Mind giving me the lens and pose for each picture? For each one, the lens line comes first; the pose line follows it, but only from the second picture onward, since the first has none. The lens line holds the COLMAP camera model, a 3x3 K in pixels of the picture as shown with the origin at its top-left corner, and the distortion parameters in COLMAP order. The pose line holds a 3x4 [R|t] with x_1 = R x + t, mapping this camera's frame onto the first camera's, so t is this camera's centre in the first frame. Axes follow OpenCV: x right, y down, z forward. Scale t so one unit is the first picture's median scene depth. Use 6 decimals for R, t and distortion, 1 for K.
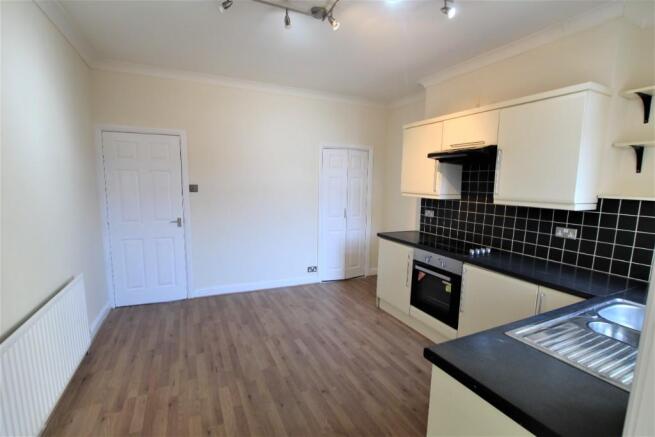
lens RADIAL K [[302.0, 0, 332.8], [0, 302.0, 220.3], [0, 0, 1]] dist [-0.029266, 0.000691]
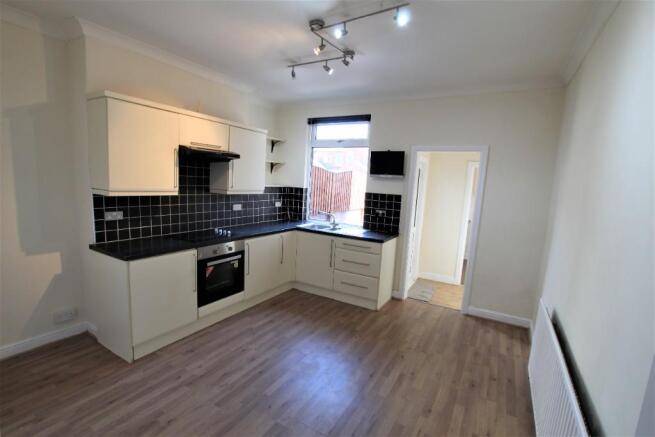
lens RADIAL K [[302.0, 0, 333.9], [0, 302.0, 220.3], [0, 0, 1]] dist [-0.029266, 0.000691]
pose [[-0.560679, -0.155631, 0.813276, -0.753265], [0.040511, 0.975846, 0.214669, -0.186832], [-0.827042, 0.153307, -0.540832, 1.184251]]
